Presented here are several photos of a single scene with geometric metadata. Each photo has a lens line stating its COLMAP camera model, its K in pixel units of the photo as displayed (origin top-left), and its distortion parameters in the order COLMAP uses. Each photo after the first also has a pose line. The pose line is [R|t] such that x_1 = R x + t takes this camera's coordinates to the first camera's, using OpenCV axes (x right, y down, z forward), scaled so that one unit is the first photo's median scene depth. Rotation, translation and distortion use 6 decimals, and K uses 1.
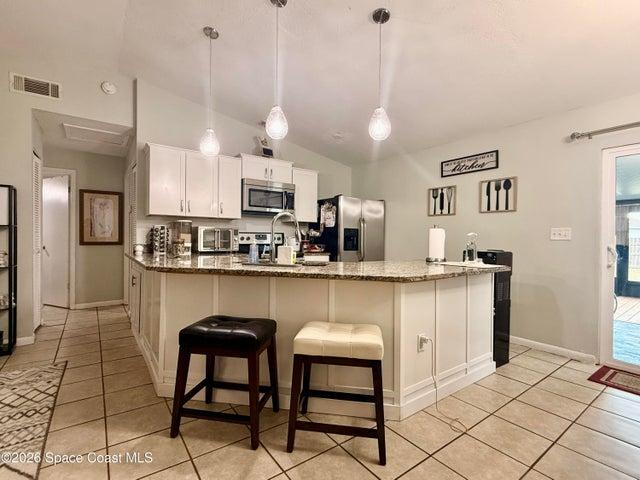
lens RADIAL K [[306.8, 0, 321.5], [0, 306.8, 241.5], [0, 0, 1]] dist [-0.003086, 0.000278]
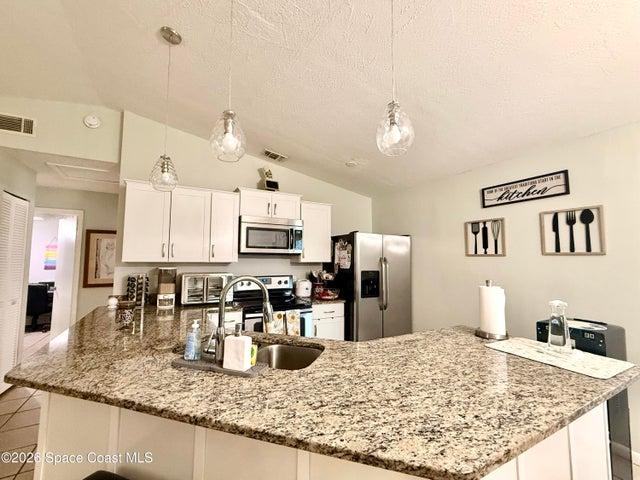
lens RADIAL K [[275.8, 0, 322.7], [0, 275.8, 240.2], [0, 0, 1]] dist [-0.001568, -0.000351]
pose [[0.993587, -0.014670, -0.112112, 0.068991], [0.005125, 0.996372, -0.084954, -0.079475], [0.112951, 0.083835, 0.990057, 0.300580]]
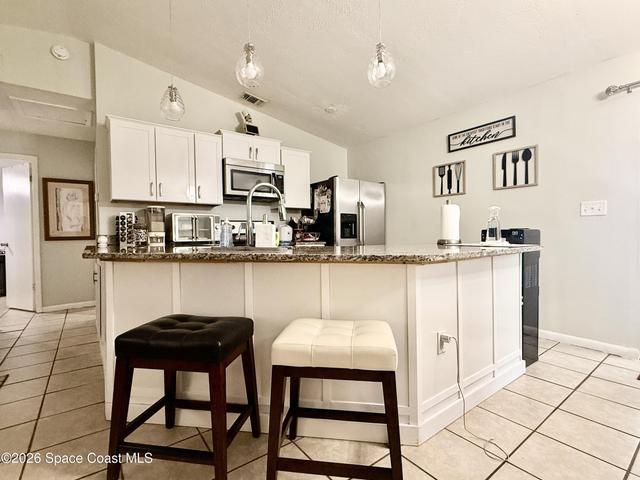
lens RADIAL K [[306.8, 0, 322.9], [0, 306.8, 242.0], [0, 0, 1]] dist [-0.003086, 0.000278]
pose [[0.999604, -0.025683, 0.011507, 0.012690], [0.025539, 0.999597, 0.012428, 0.034427], [-0.011821, -0.012130, 0.999857, 0.133695]]
